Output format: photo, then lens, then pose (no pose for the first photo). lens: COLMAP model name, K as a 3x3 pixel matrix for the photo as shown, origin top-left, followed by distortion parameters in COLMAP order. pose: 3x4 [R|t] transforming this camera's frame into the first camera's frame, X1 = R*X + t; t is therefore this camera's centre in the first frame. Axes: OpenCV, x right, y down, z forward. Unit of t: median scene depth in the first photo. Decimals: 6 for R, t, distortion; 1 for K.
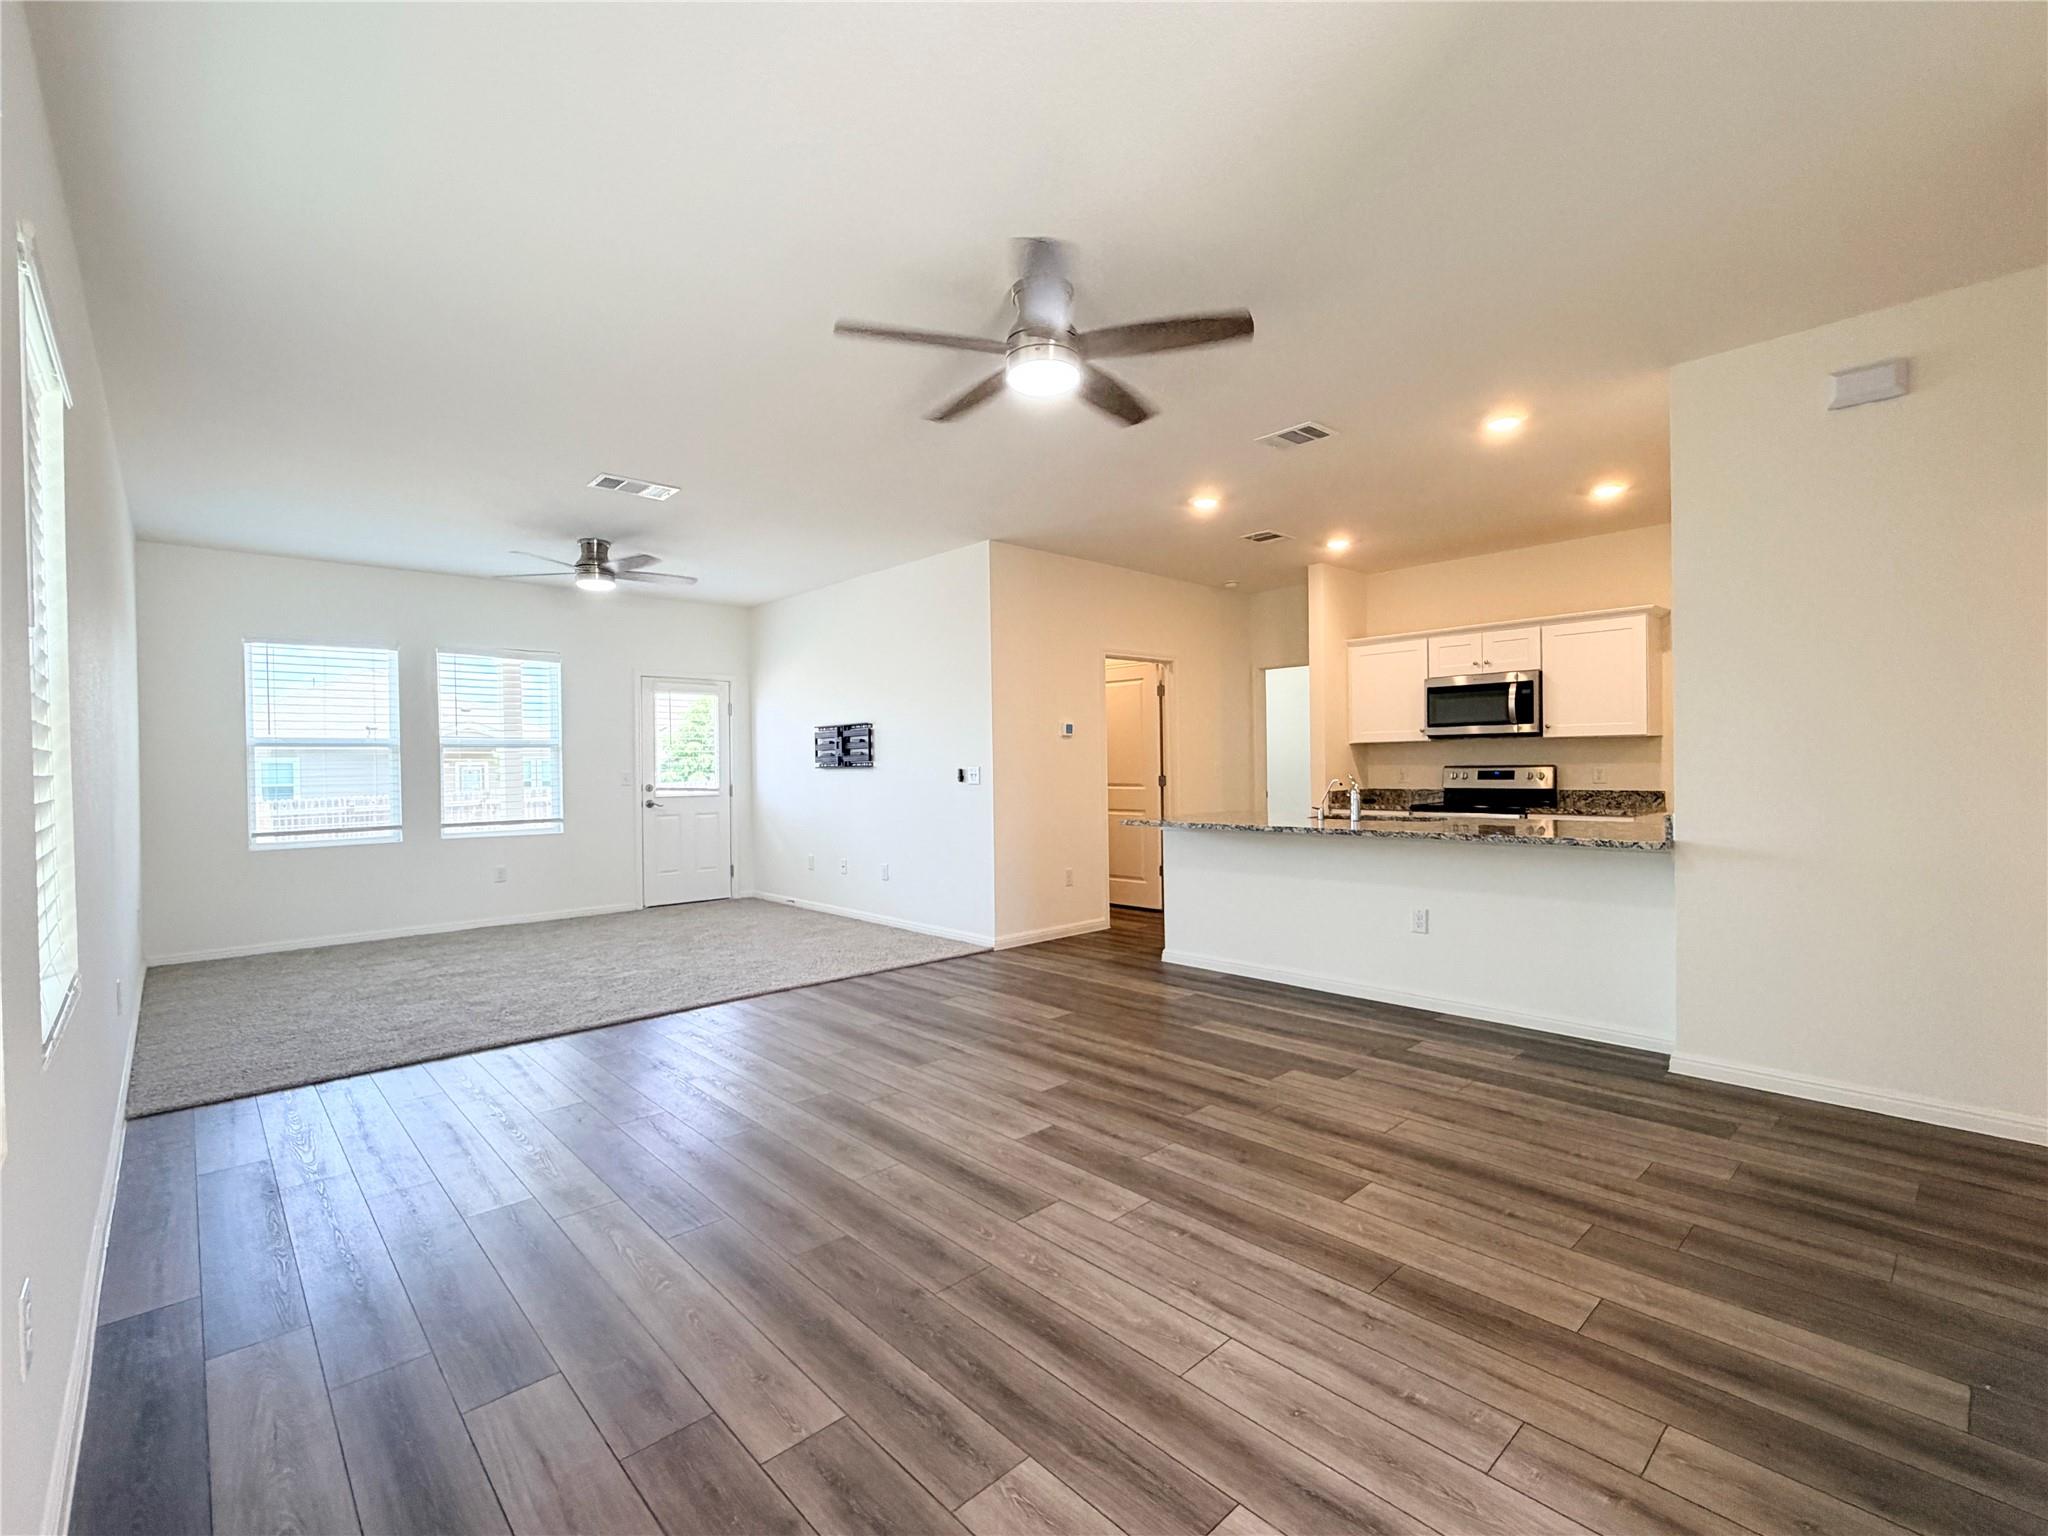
lens RADIAL K [[913.5, 0, 1028.3], [0, 913.5, 767.5], [0, 0, 1]] dist [-0.004354, -0.000237]
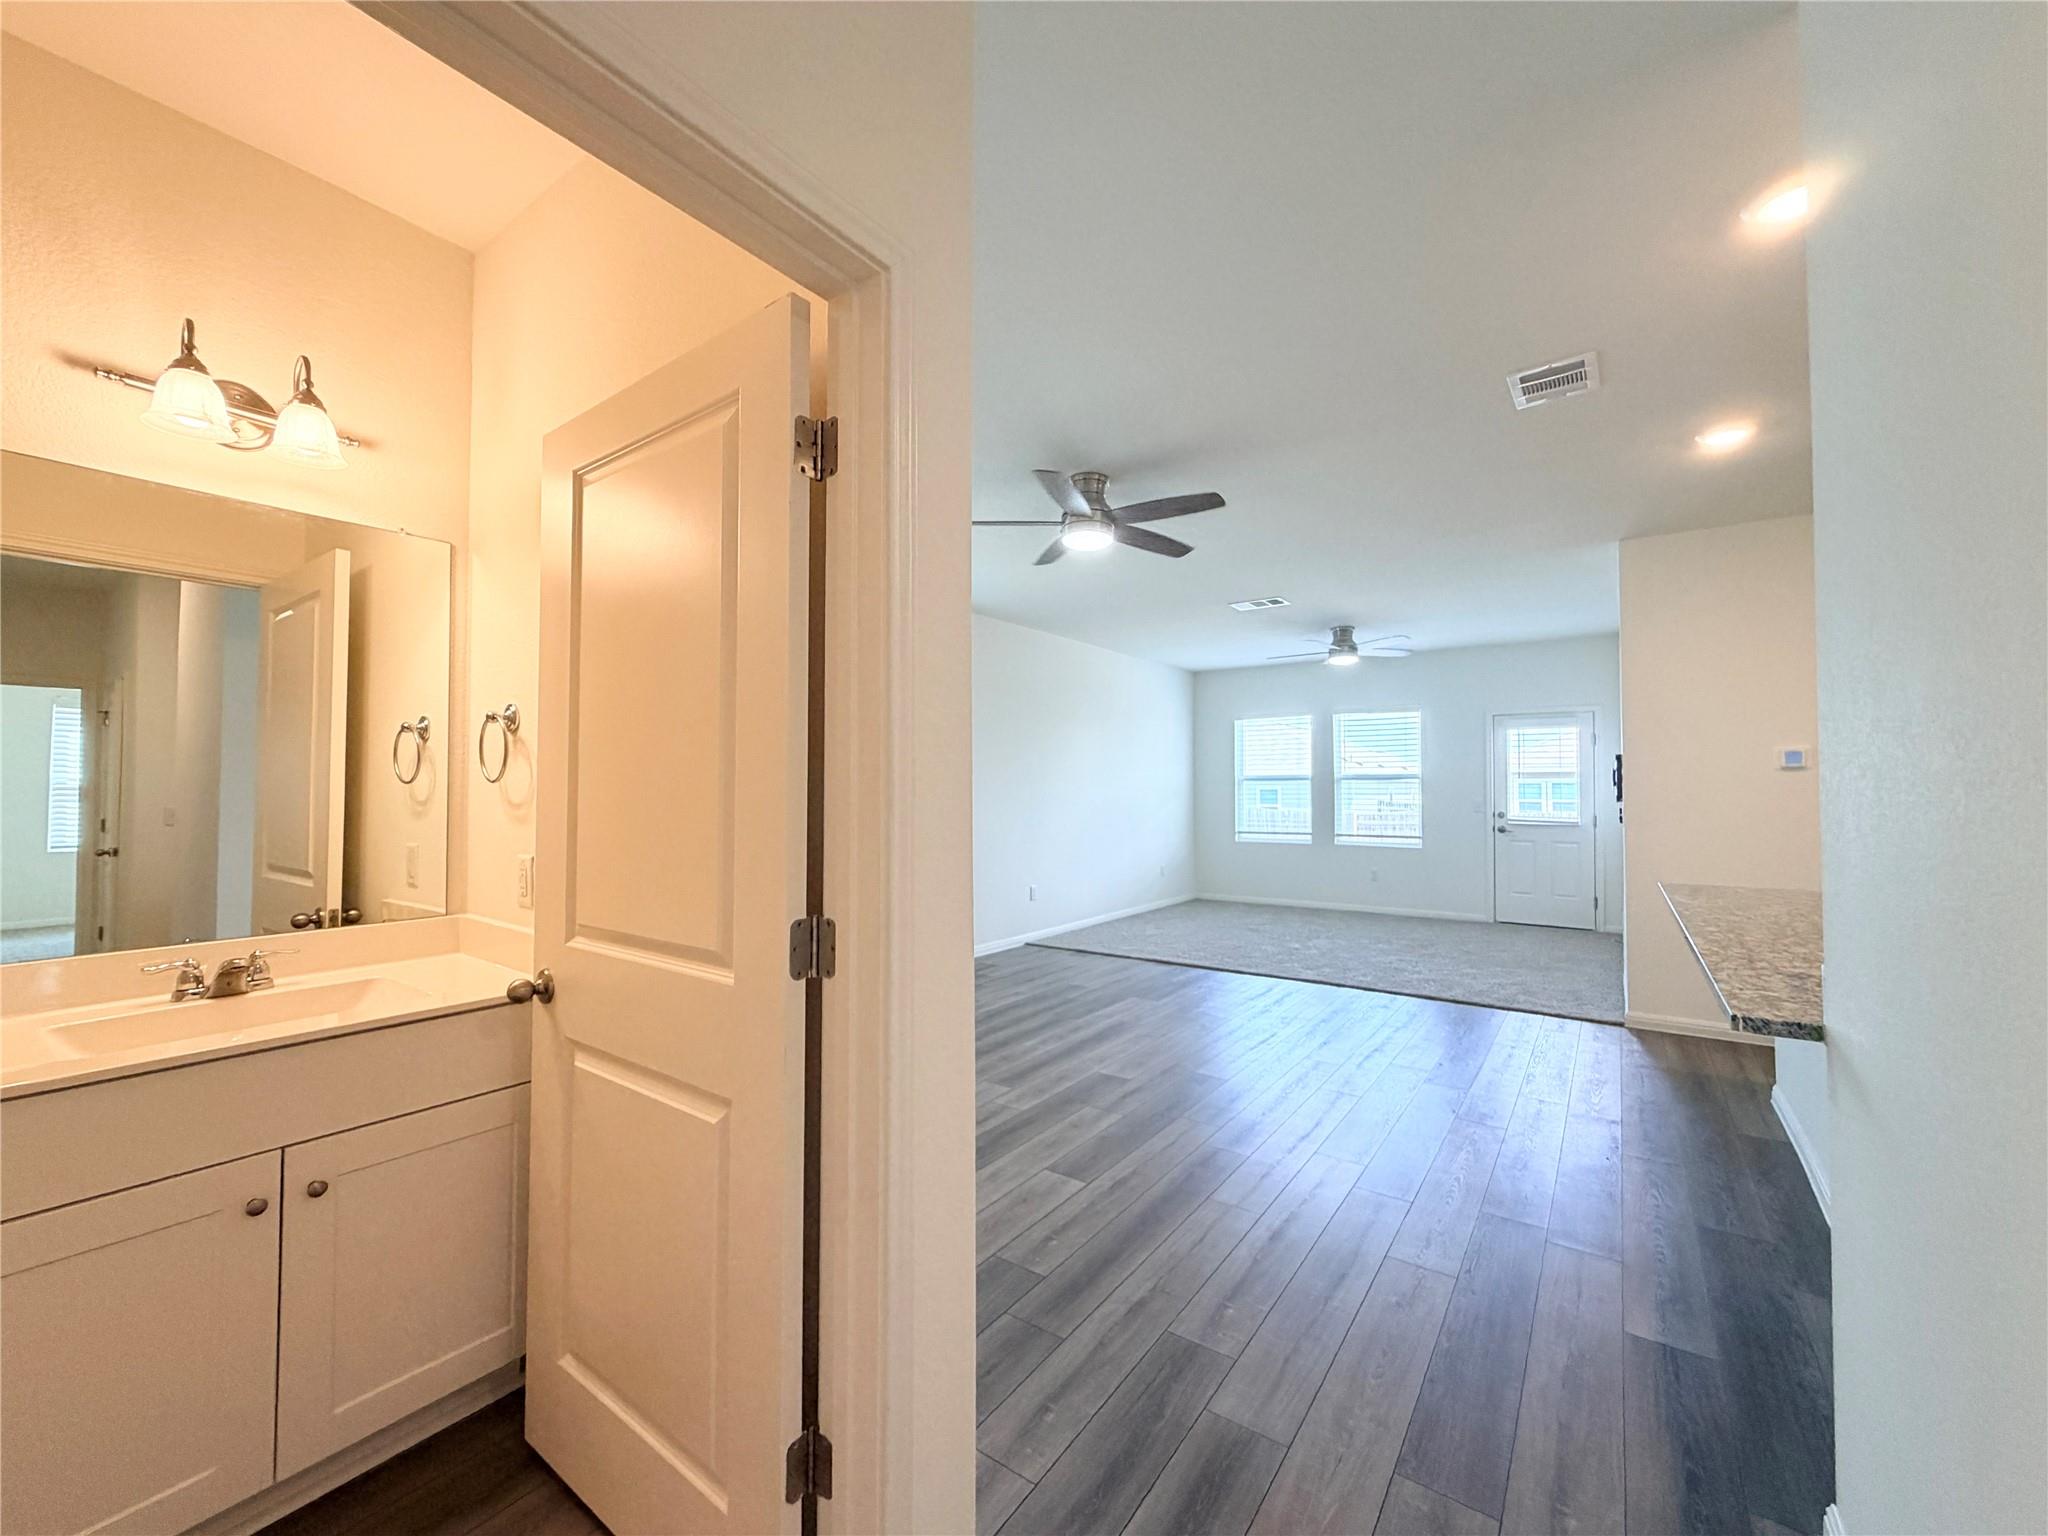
lens RADIAL K [[815.3, 0, 1023.6], [0, 815.3, 768.1], [0, 0, 1]] dist [0.000183, 0.000326]
pose [[0.202316, -0.011732, -0.979250, 0.522179], [-0.008004, 0.999875, -0.013632, -0.019921], [0.979288, 0.010595, 0.202197, 0.269553]]
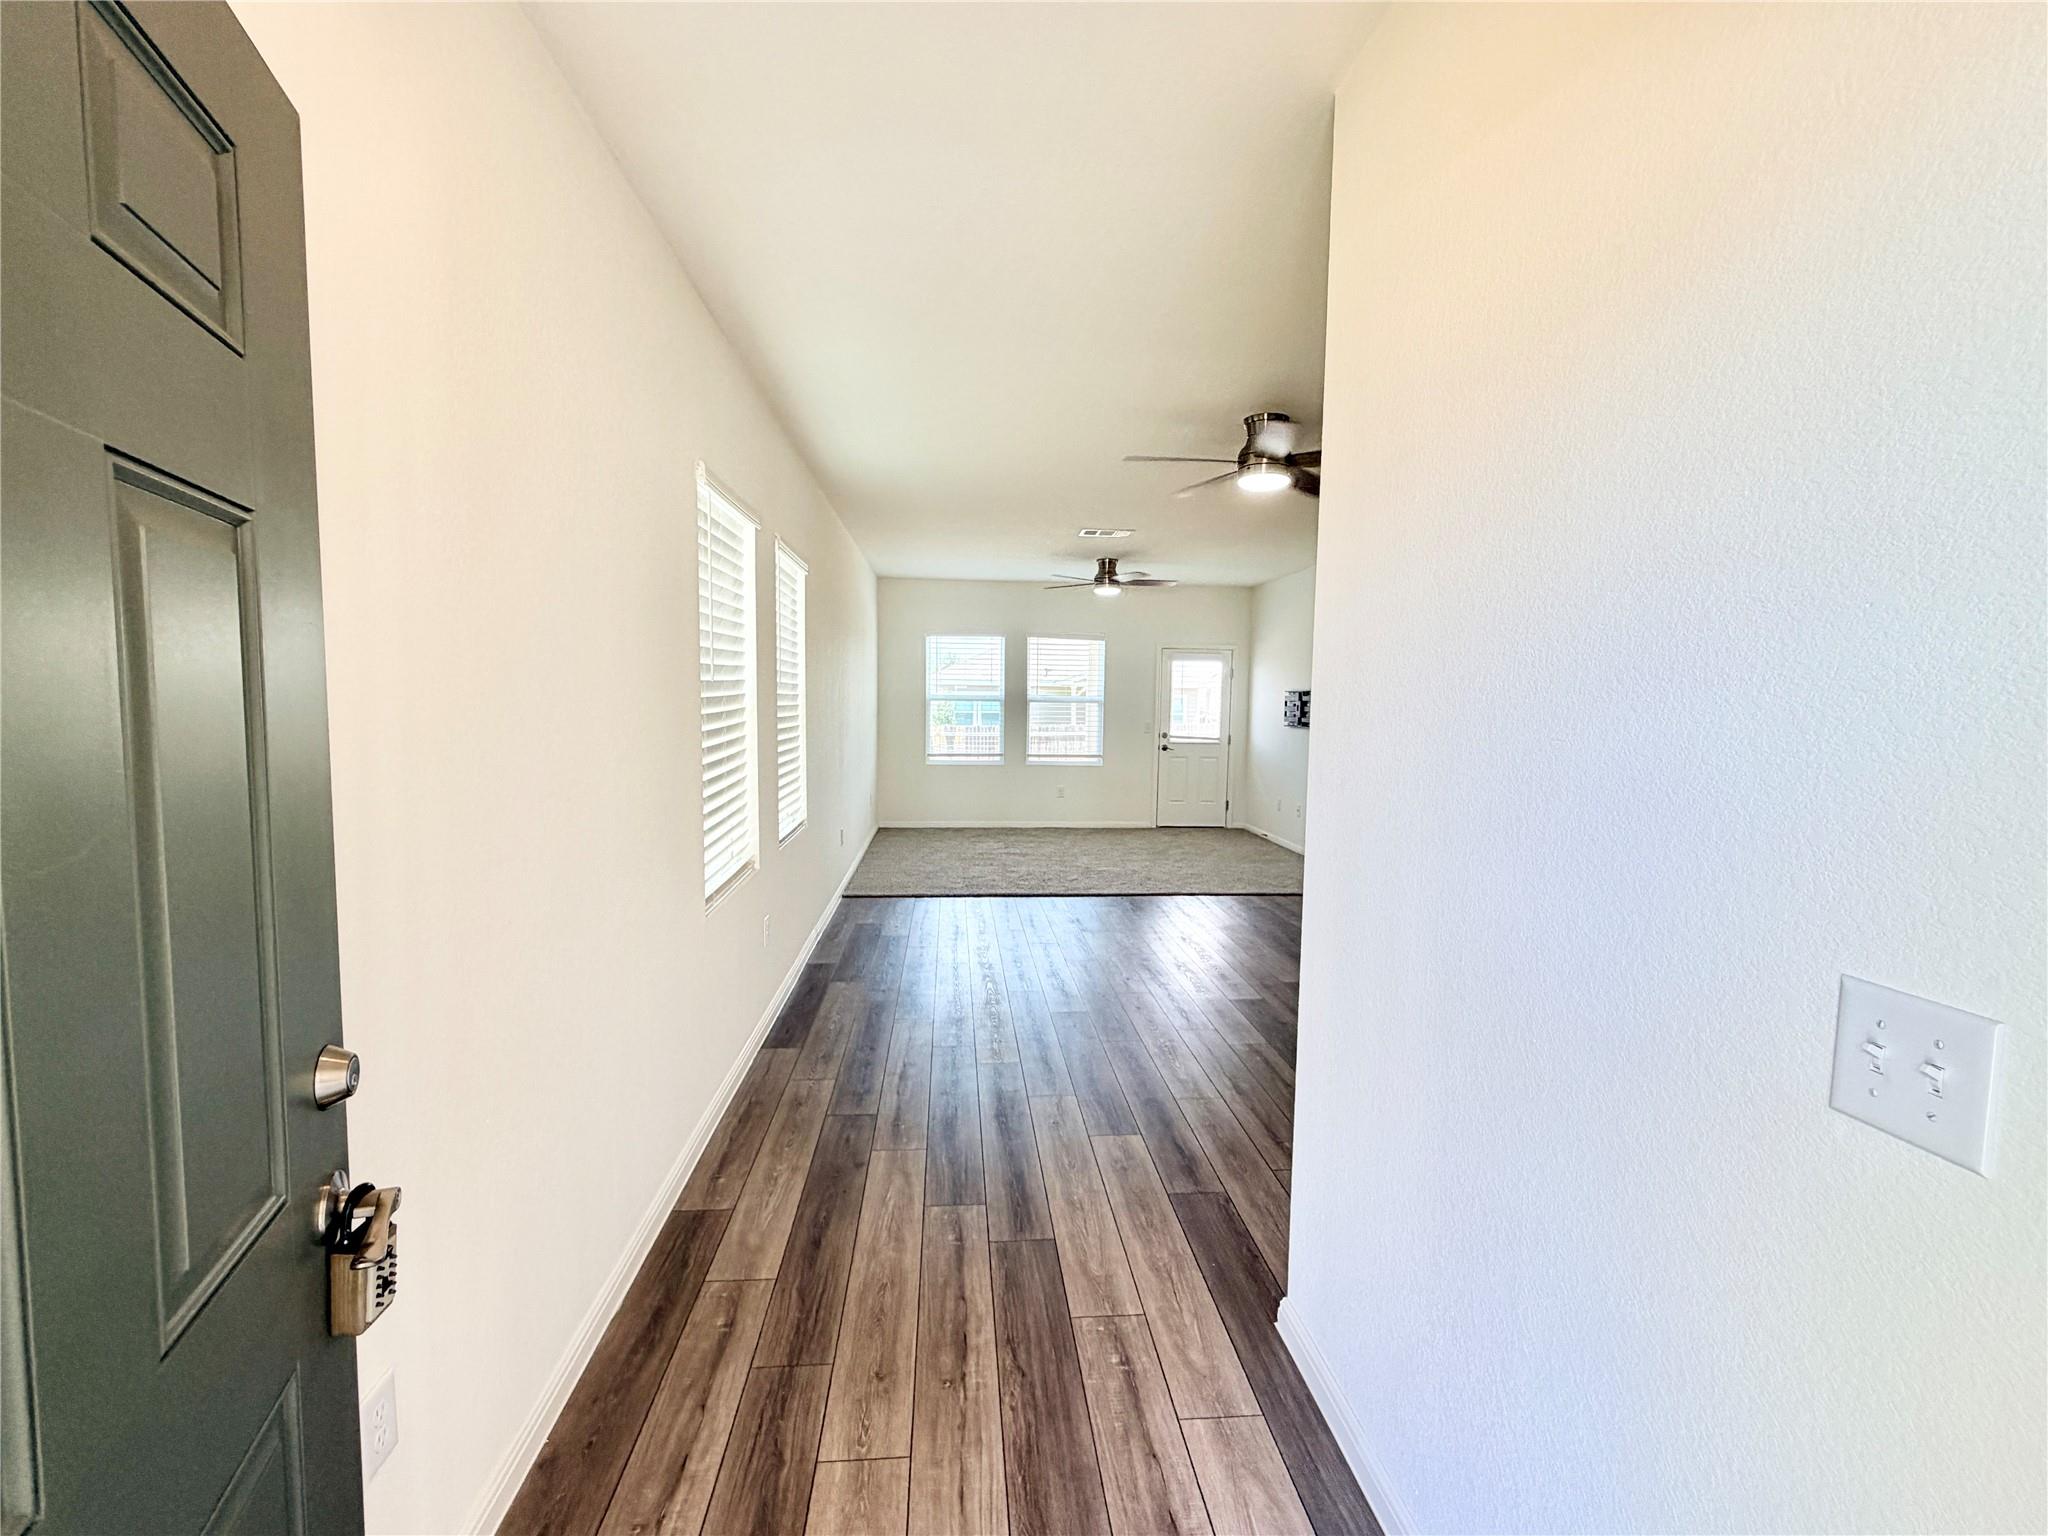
lens RADIAL K [[913.5, 0, 1025.6], [0, 913.5, 768.9], [0, 0, 1]] dist [-0.004354, -0.000237]
pose [[0.783978, 0.072475, -0.616543, 0.273222], [-0.026319, 0.996149, 0.083631, -0.038941], [0.620230, -0.049339, 0.782867, -0.162460]]
